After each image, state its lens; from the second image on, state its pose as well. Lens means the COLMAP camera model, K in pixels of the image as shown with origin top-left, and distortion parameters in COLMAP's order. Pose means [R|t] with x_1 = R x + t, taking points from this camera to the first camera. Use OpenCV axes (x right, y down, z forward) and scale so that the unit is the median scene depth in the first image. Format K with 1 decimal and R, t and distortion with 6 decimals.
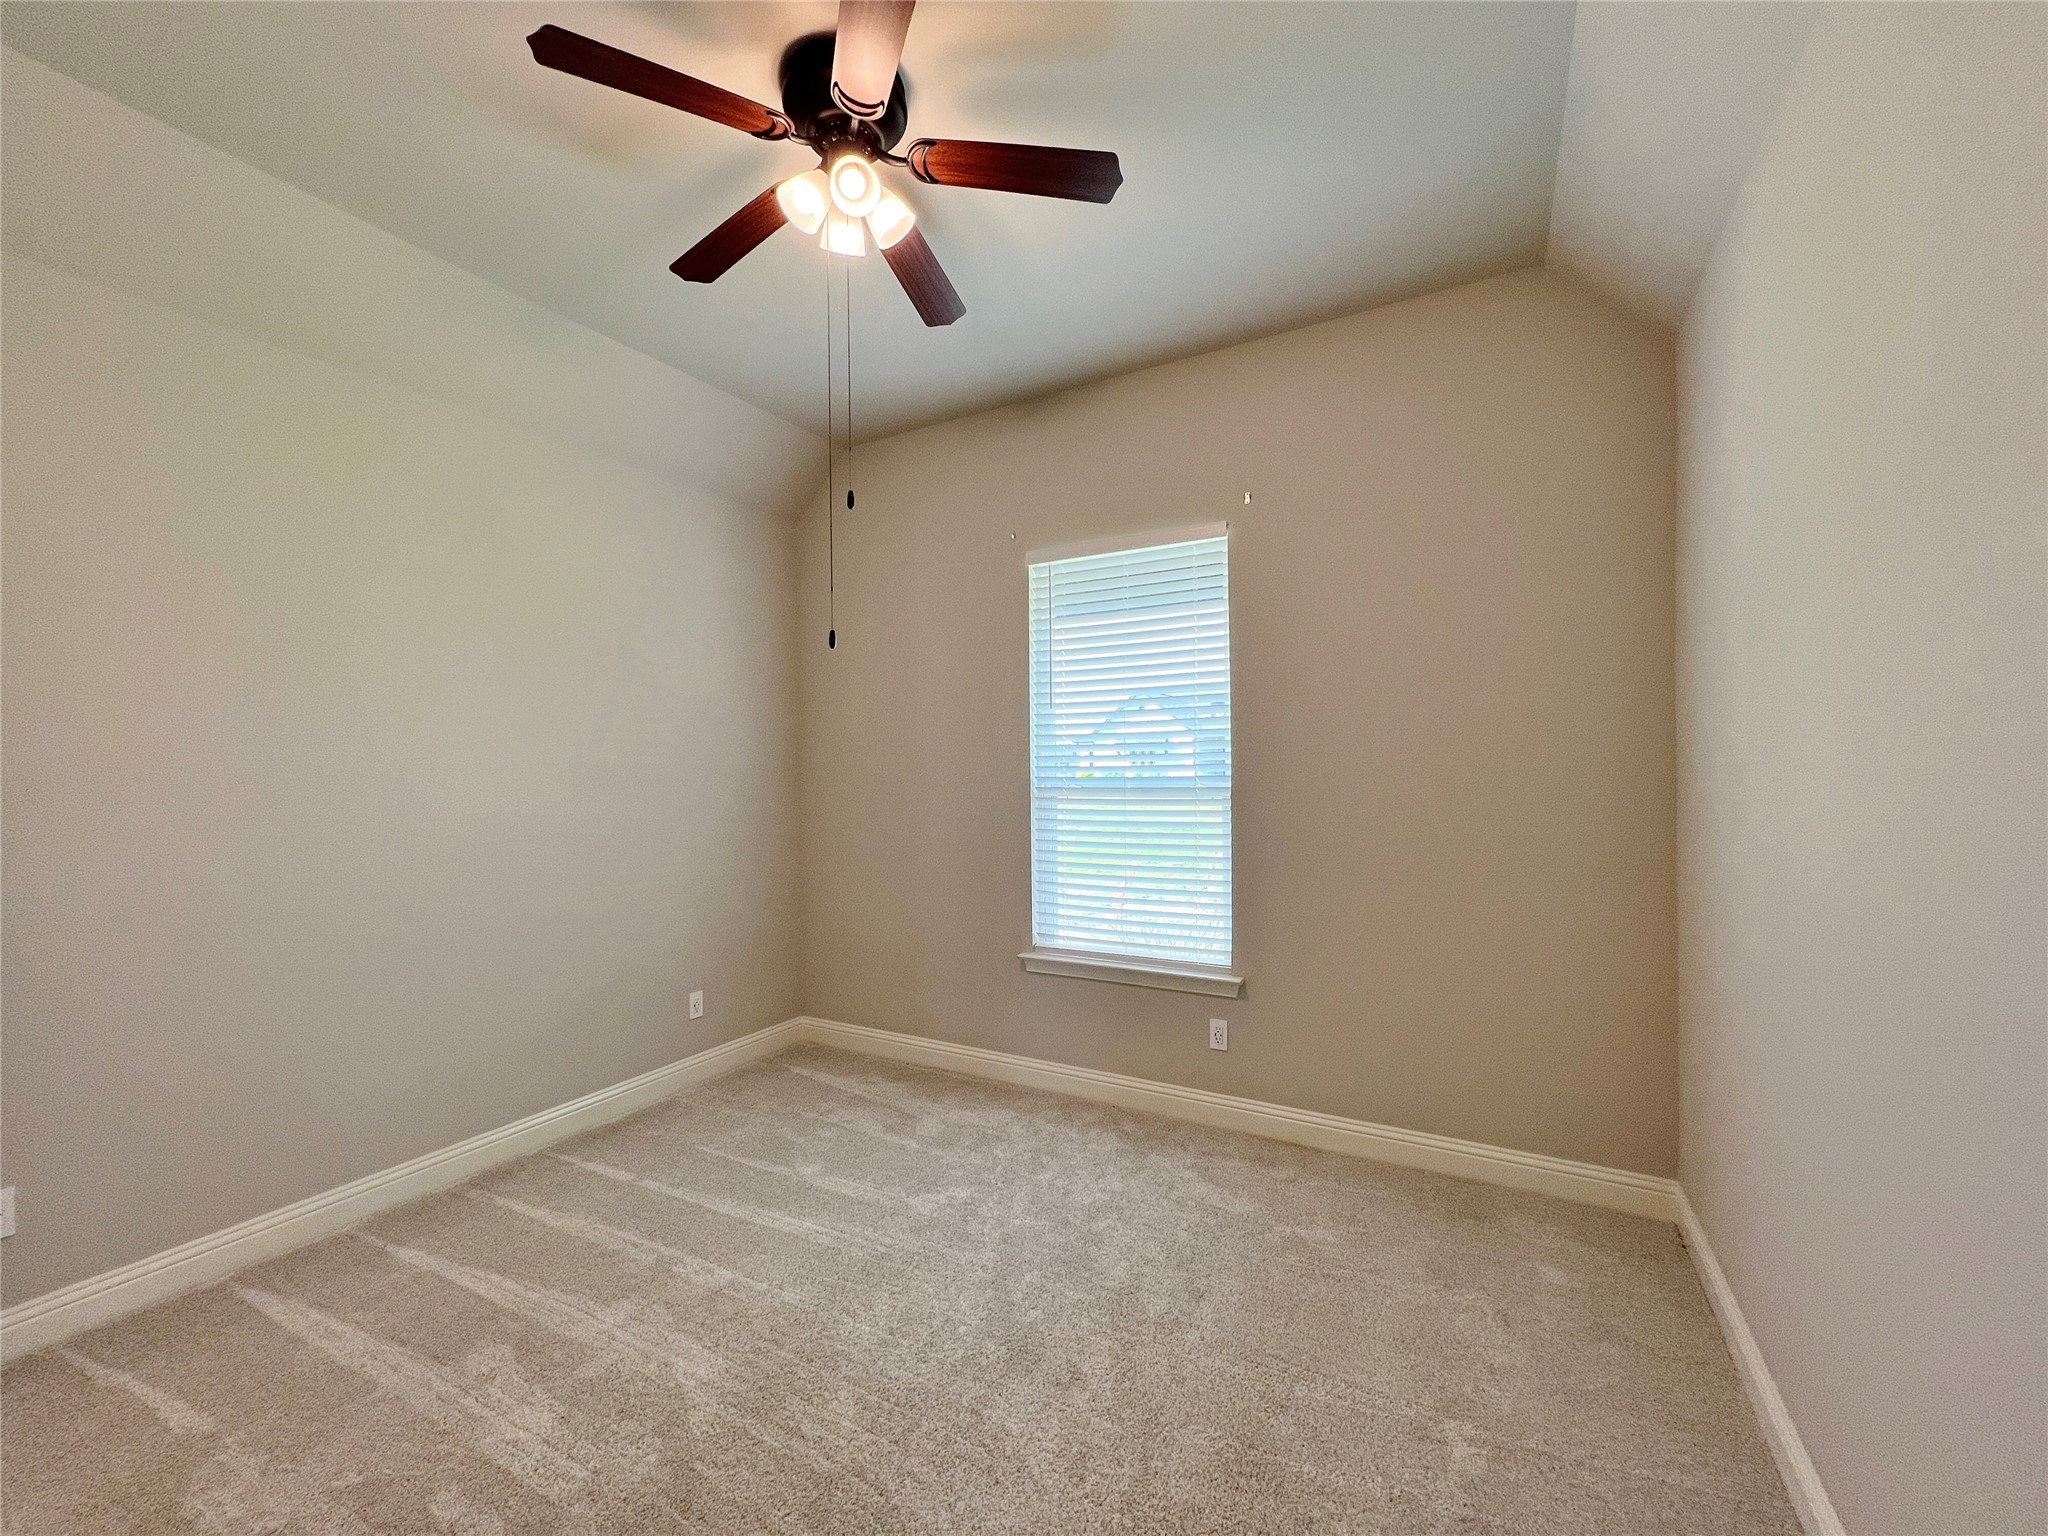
lens RADIAL K [[822.9, 0, 1022.9], [0, 822.9, 767.9], [0, 0, 1]] dist [-0.001492, 0.000261]
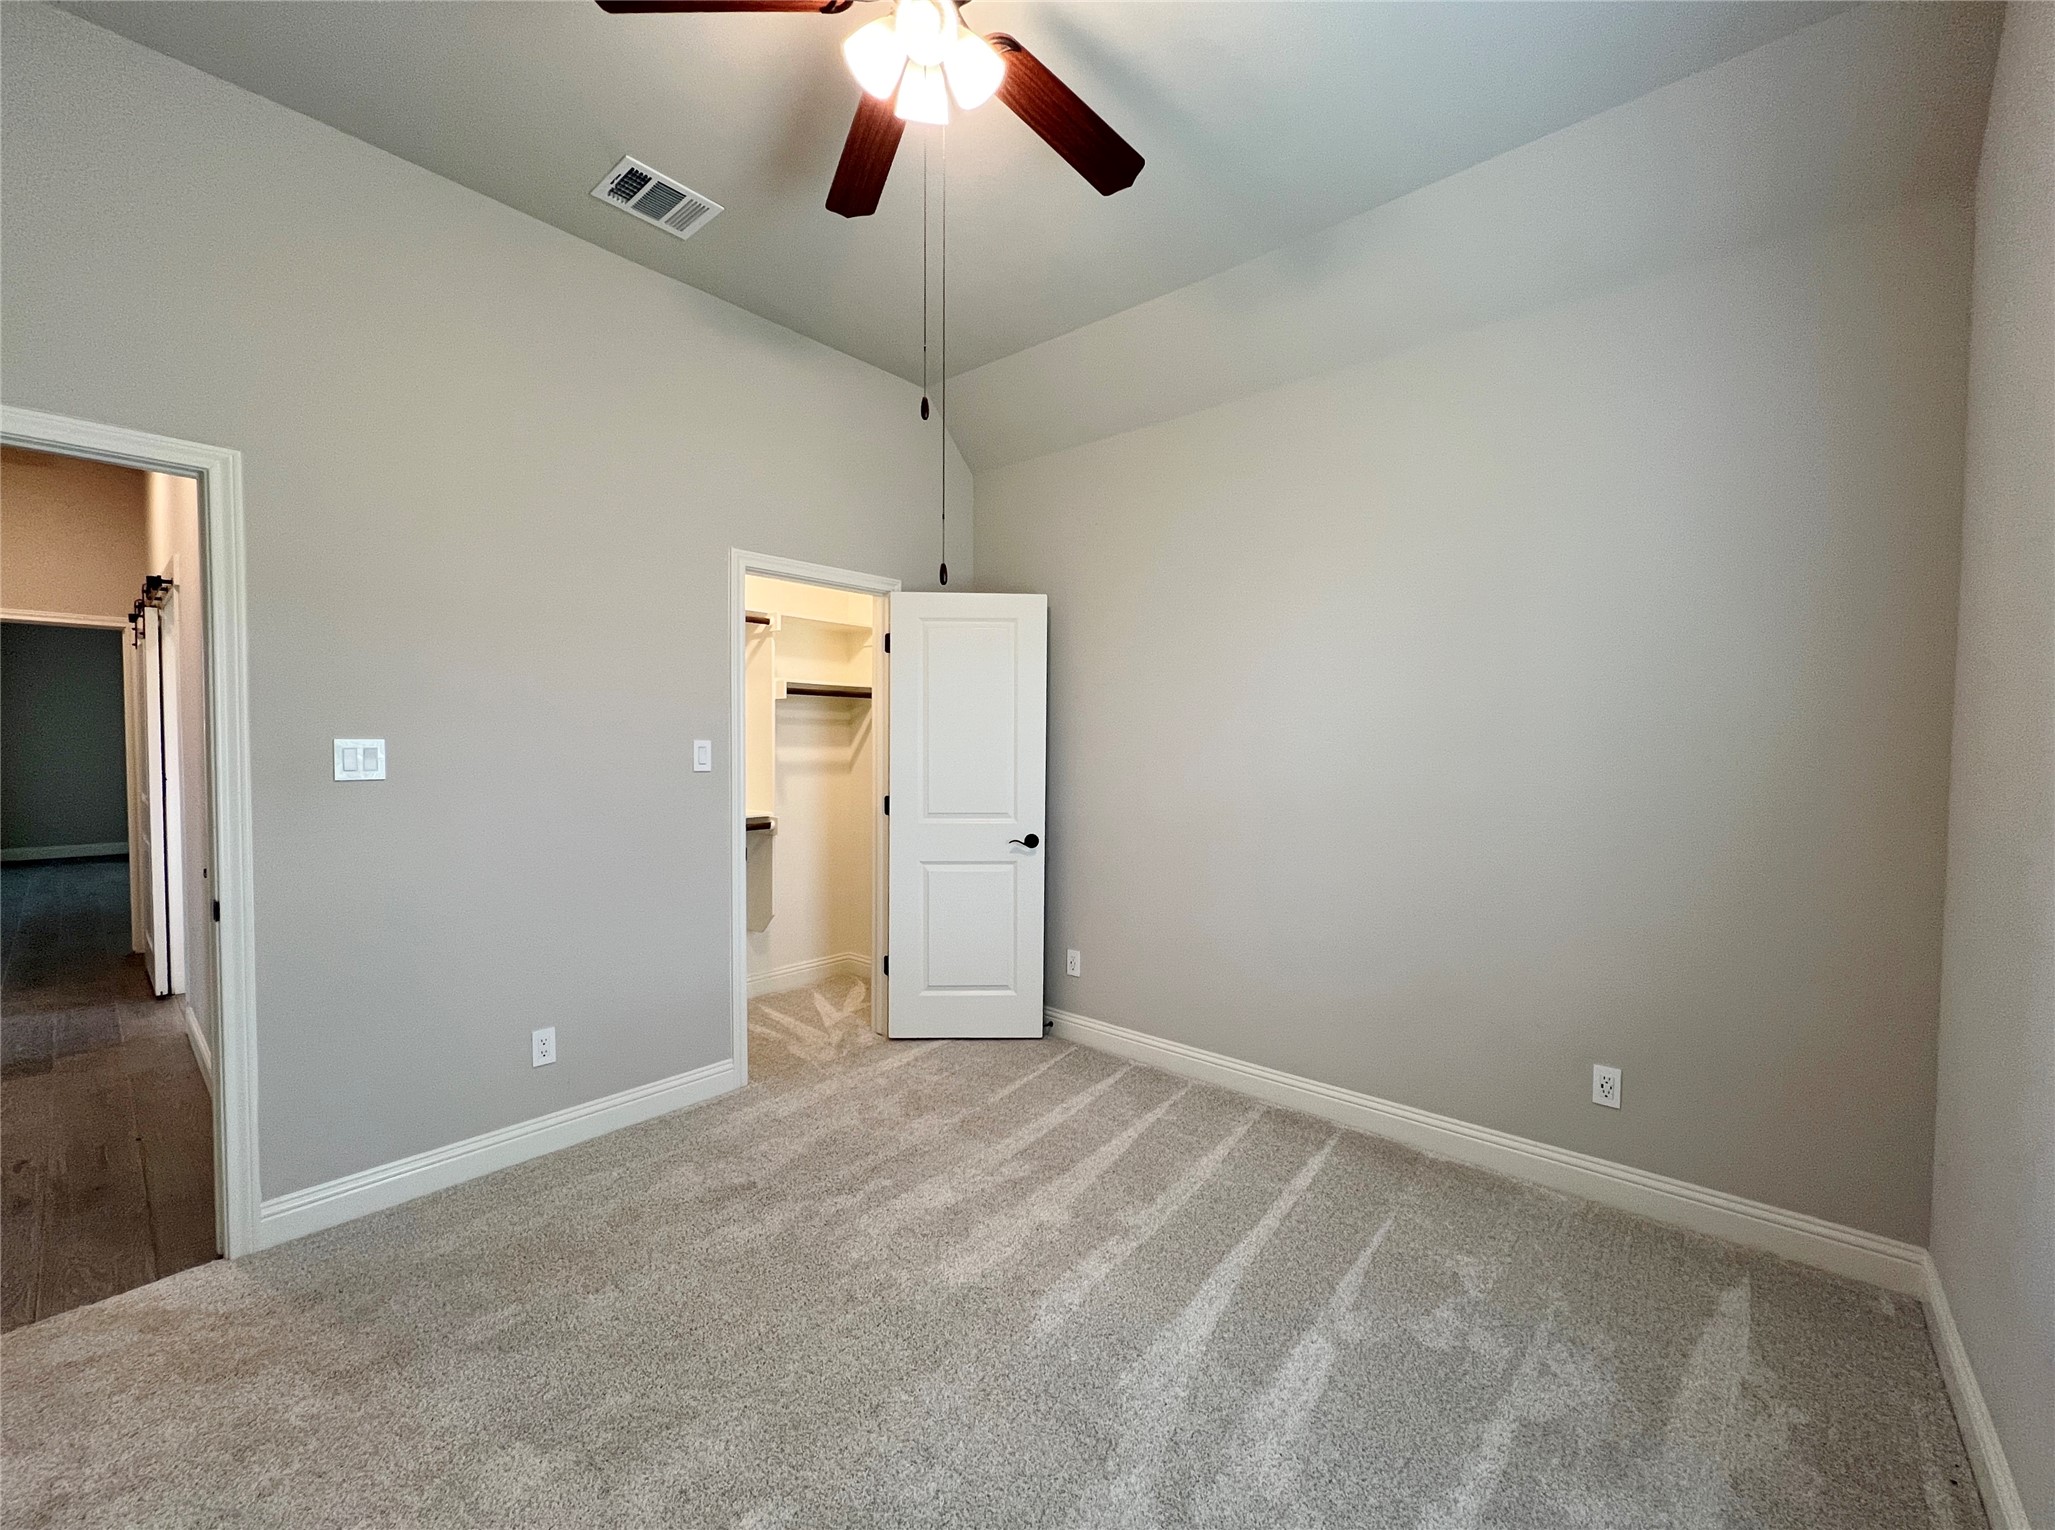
lens RADIAL K [[825.7, 0, 1022.1], [0, 825.7, 764.7], [0, 0, 1]] dist [-0.001492, 0.000261]
pose [[-0.212981, 0.035577, -0.976408, 0.445276], [0.002813, 0.999355, 0.035799, 0.008700], [0.977052, 0.004878, -0.212944, 0.902268]]
